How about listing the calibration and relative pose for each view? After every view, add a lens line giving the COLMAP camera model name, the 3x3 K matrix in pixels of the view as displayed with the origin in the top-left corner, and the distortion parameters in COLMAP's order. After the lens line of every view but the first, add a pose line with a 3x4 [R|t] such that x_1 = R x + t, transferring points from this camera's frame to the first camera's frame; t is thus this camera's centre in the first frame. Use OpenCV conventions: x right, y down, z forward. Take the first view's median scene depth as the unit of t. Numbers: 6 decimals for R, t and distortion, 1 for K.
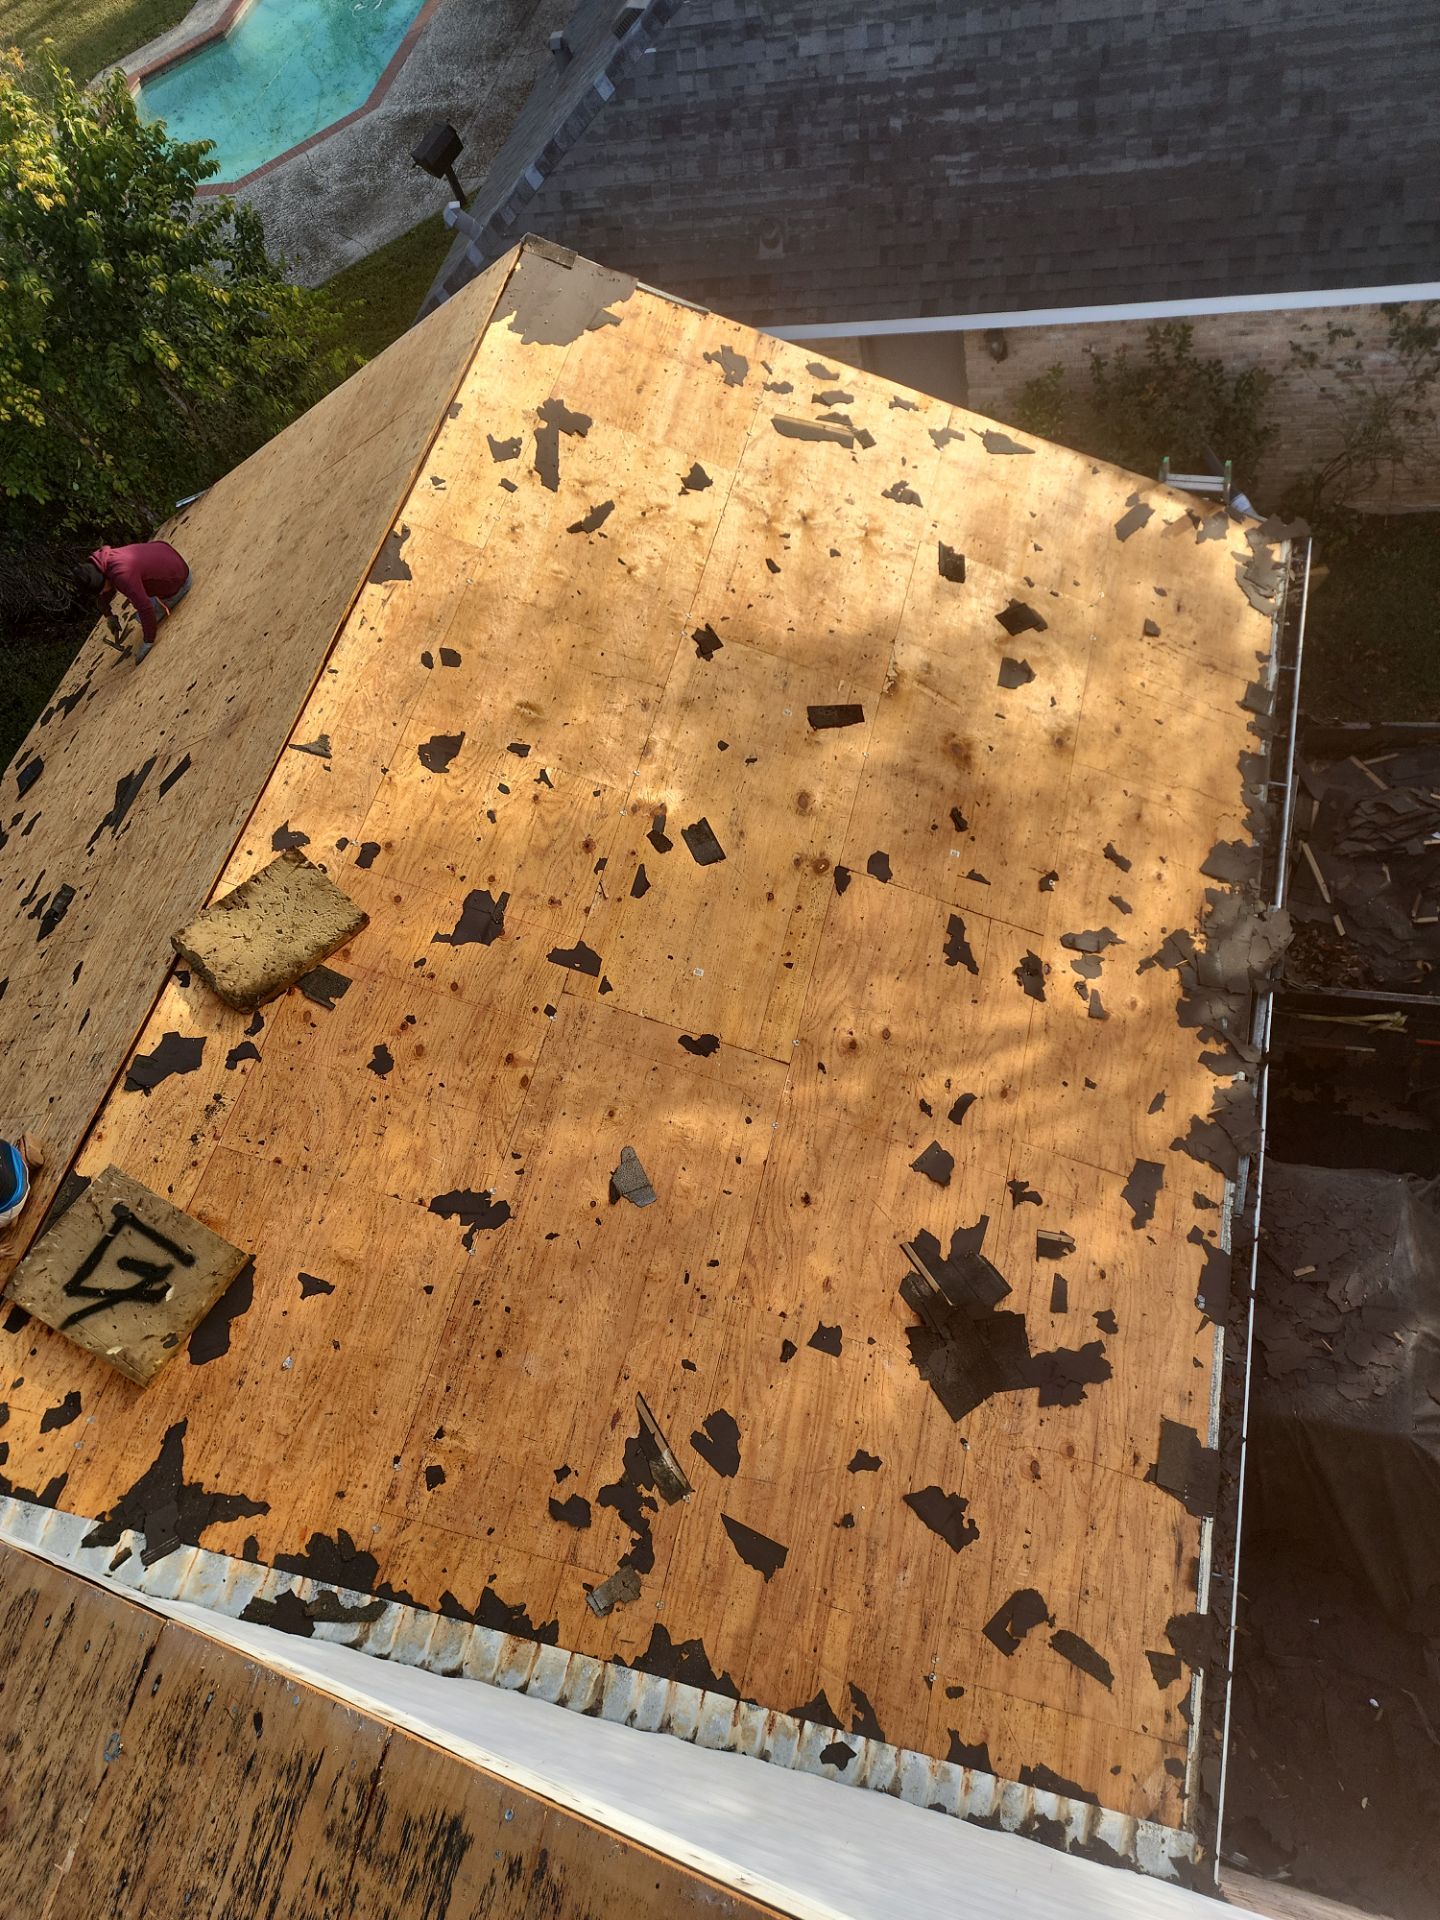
lens RADIAL K [[1248.7, 0, 737.4], [0, 1248.7, 956.2], [0, 0, 1]] dist [0.084186, -0.061639]
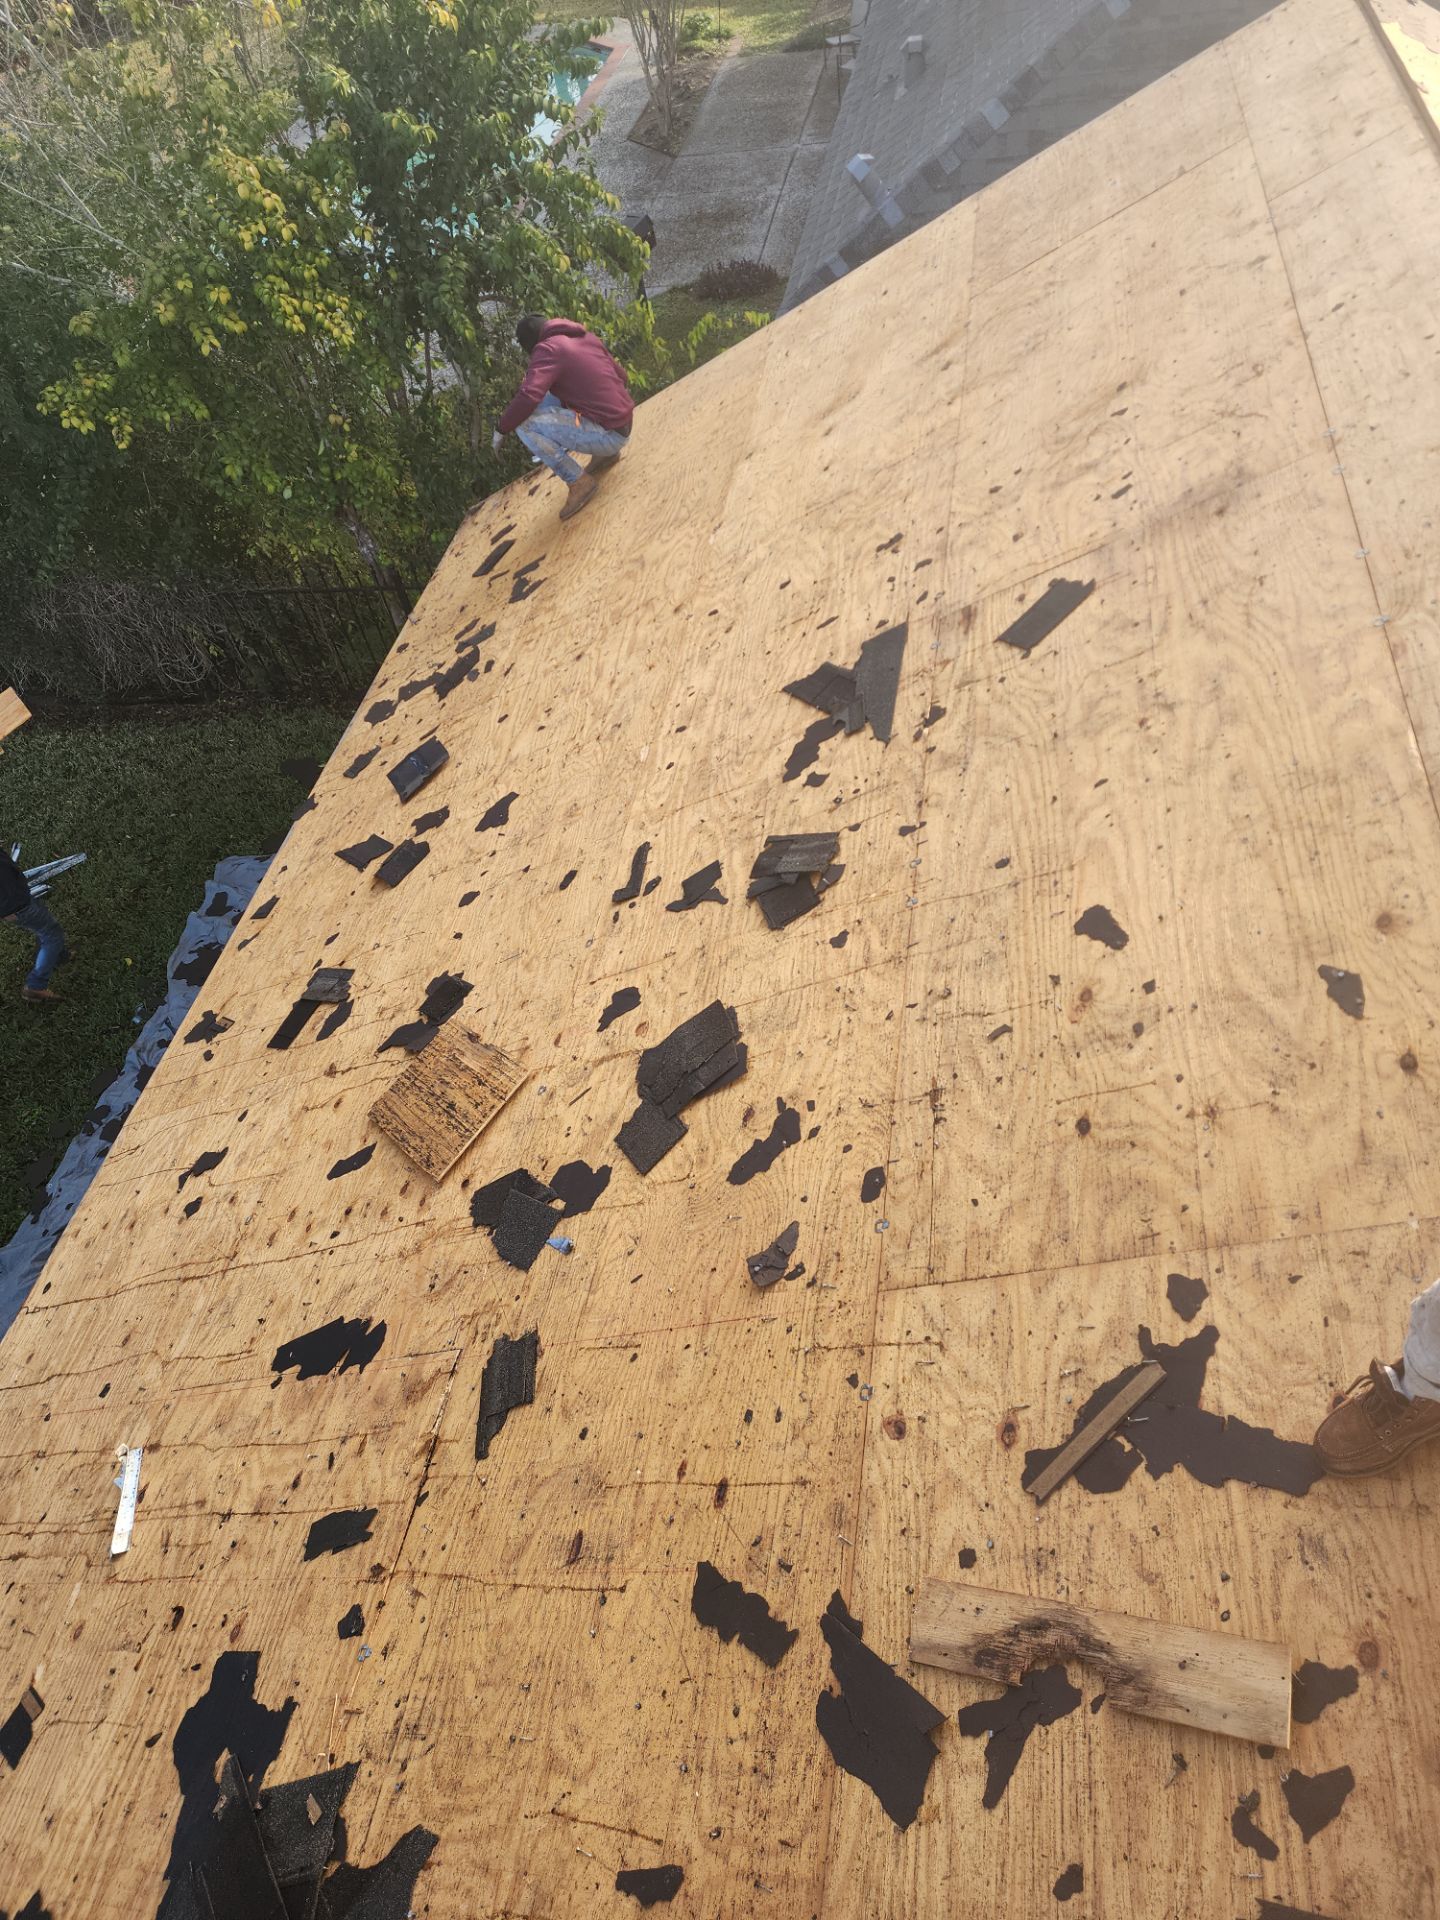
lens RADIAL K [[1248.7, 0, 737.4], [0, 1248.7, 956.2], [0, 0, 1]] dist [0.084186, -0.061639]
pose [[0.990763, 0.009169, 0.135296, -0.447130], [0.019874, 0.977120, -0.211759, 0.070298], [-0.134142, 0.212492, 0.967912, 0.386453]]
